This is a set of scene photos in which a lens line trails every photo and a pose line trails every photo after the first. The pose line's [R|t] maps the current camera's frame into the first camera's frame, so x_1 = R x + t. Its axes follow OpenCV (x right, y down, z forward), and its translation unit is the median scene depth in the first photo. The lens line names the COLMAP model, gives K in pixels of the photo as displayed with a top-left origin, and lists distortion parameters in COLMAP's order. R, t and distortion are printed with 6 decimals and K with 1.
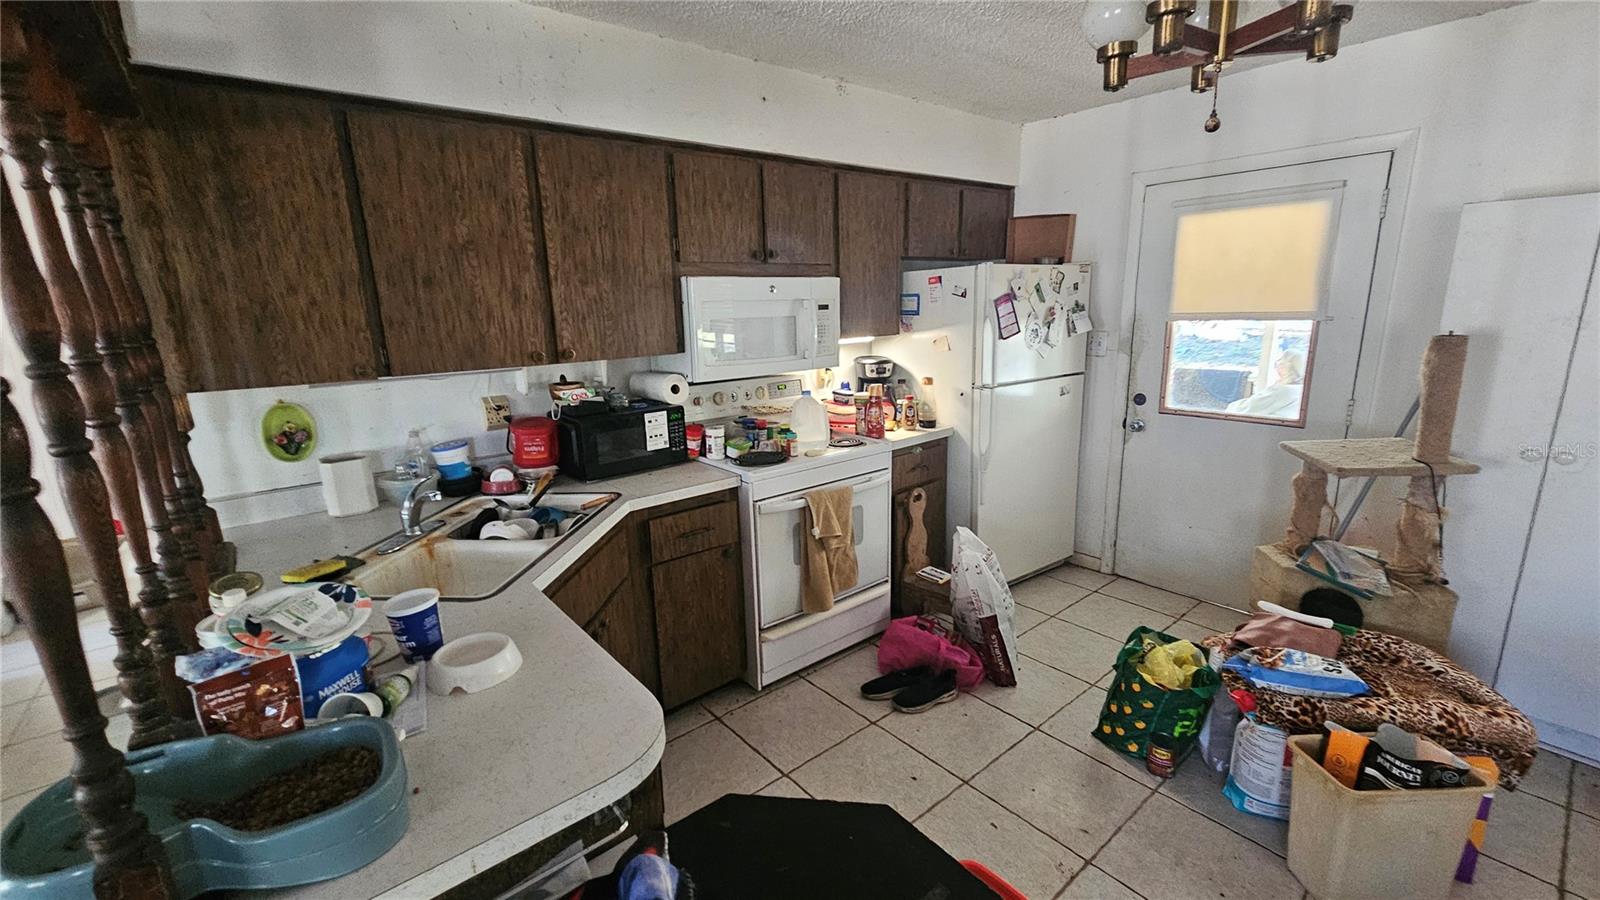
lens RADIAL K [[658.0, 0, 800.0], [0, 658.0, 450.0], [0, 0, 1]] dist [0.002301, 0.000196]
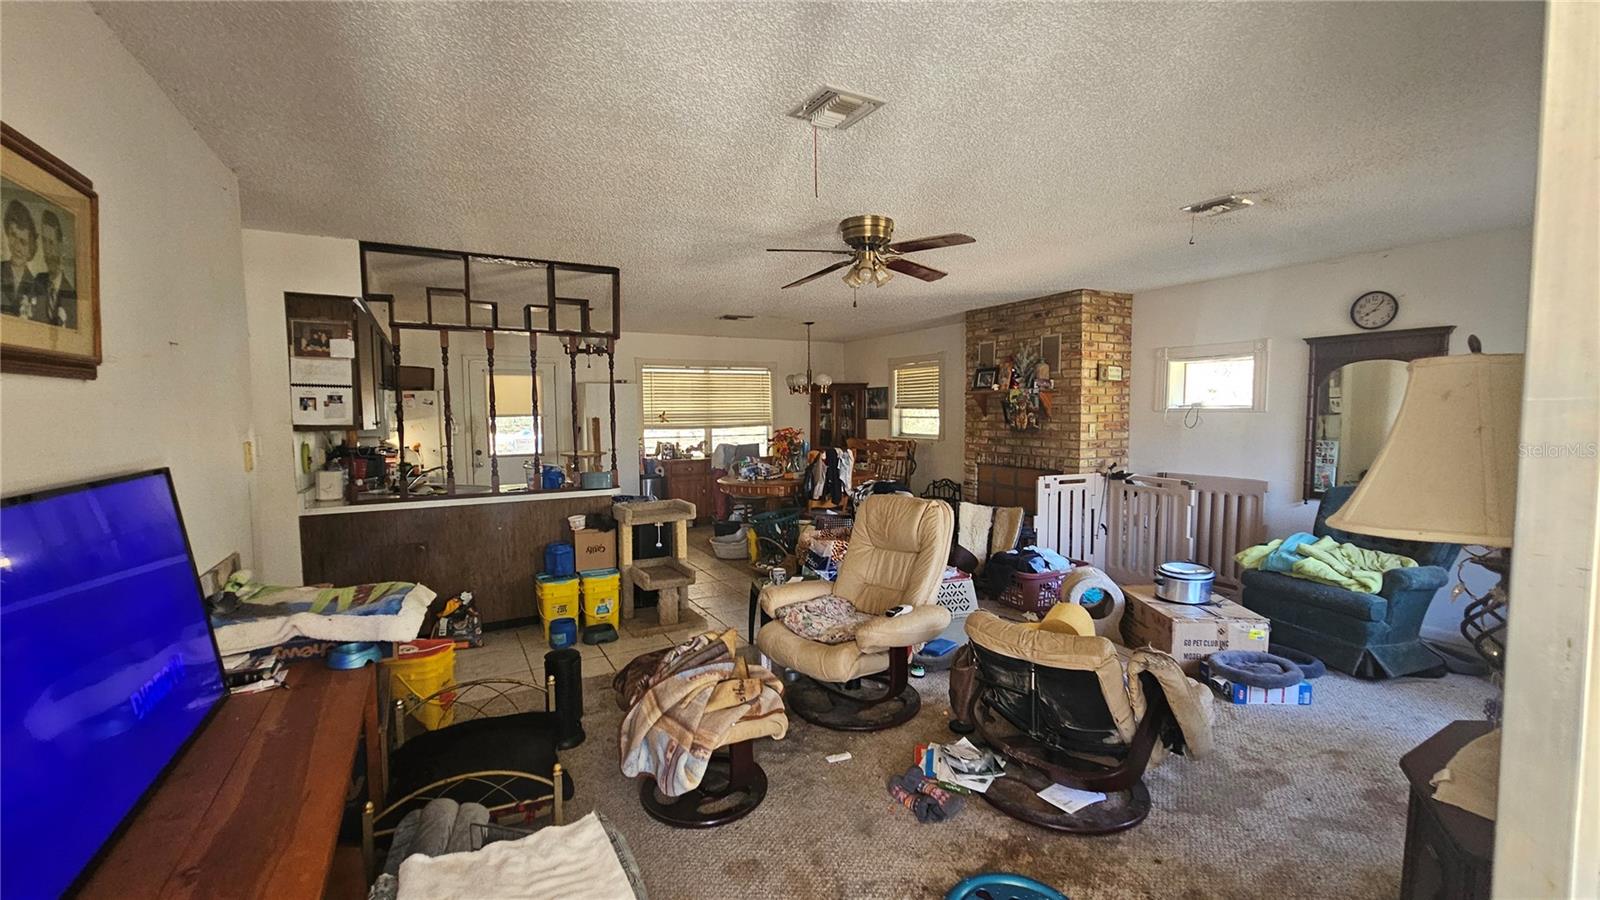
lens RADIAL K [[658.0, 0, 800.0], [0, 658.0, 450.0], [0, 0, 1]] dist [0.002301, 0.000196]
pose [[0.192119, -0.040121, 0.980551, -2.295880], [0.225018, 0.974345, -0.004221, 0.264527], [-0.955226, 0.221453, 0.196218, -0.744347]]
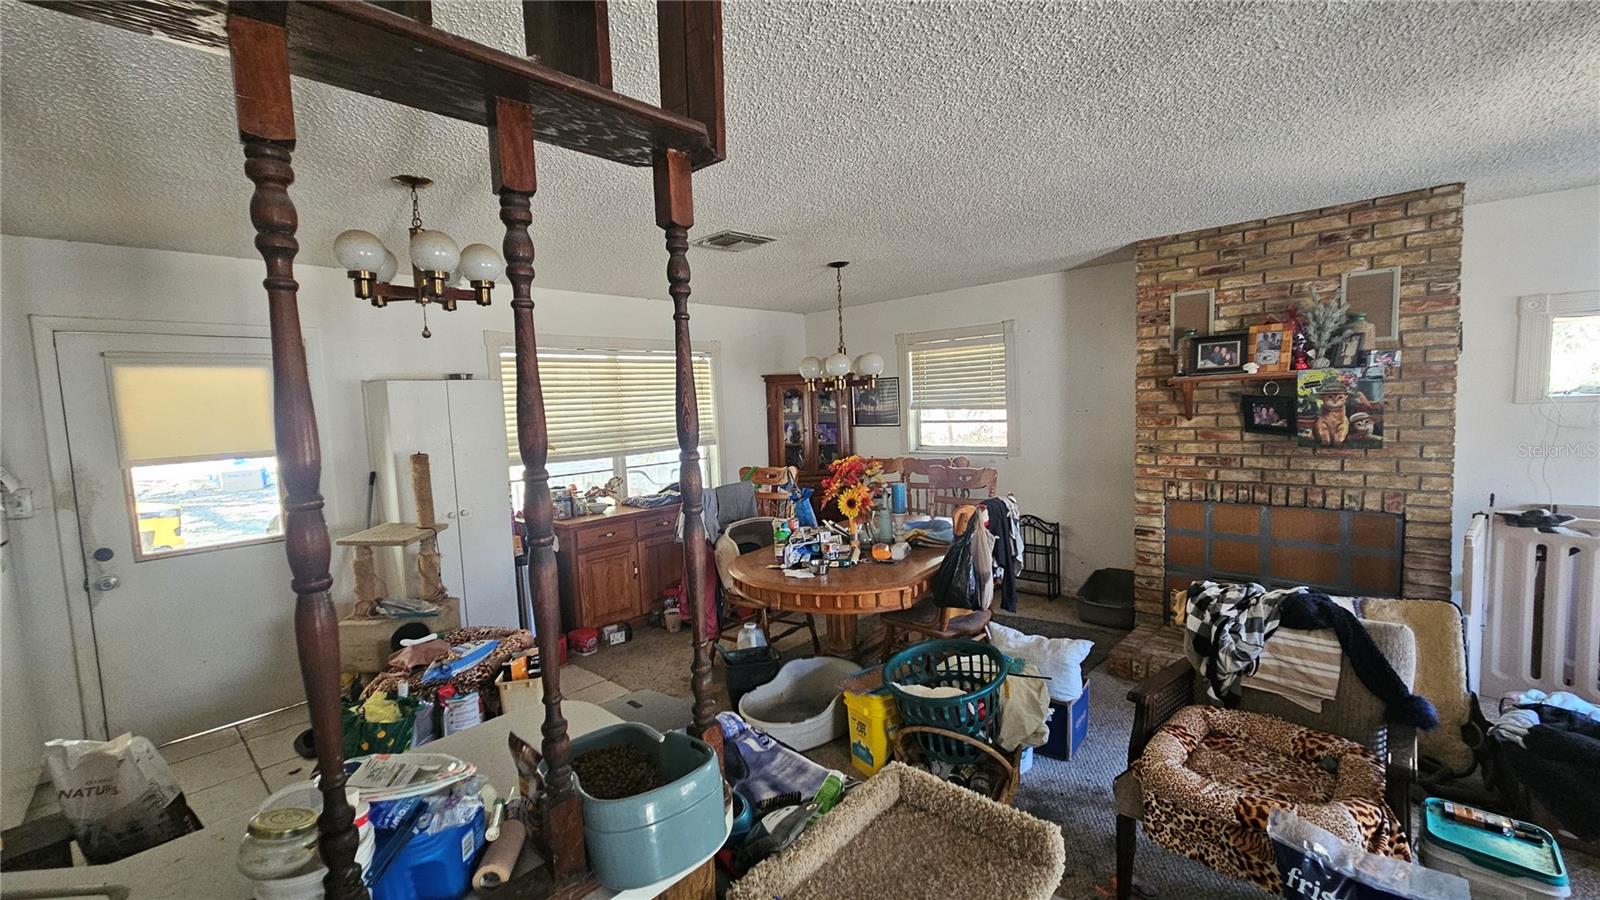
lens RADIAL K [[658.0, 0, 800.0], [0, 658.0, 450.0], [0, 0, 1]] dist [0.002301, 0.000196]
pose [[-0.123145, -0.047128, 0.991269, -0.796222], [0.267163, 0.960420, 0.078851, -0.048498], [-0.955751, 0.274541, -0.105680, 0.212298]]
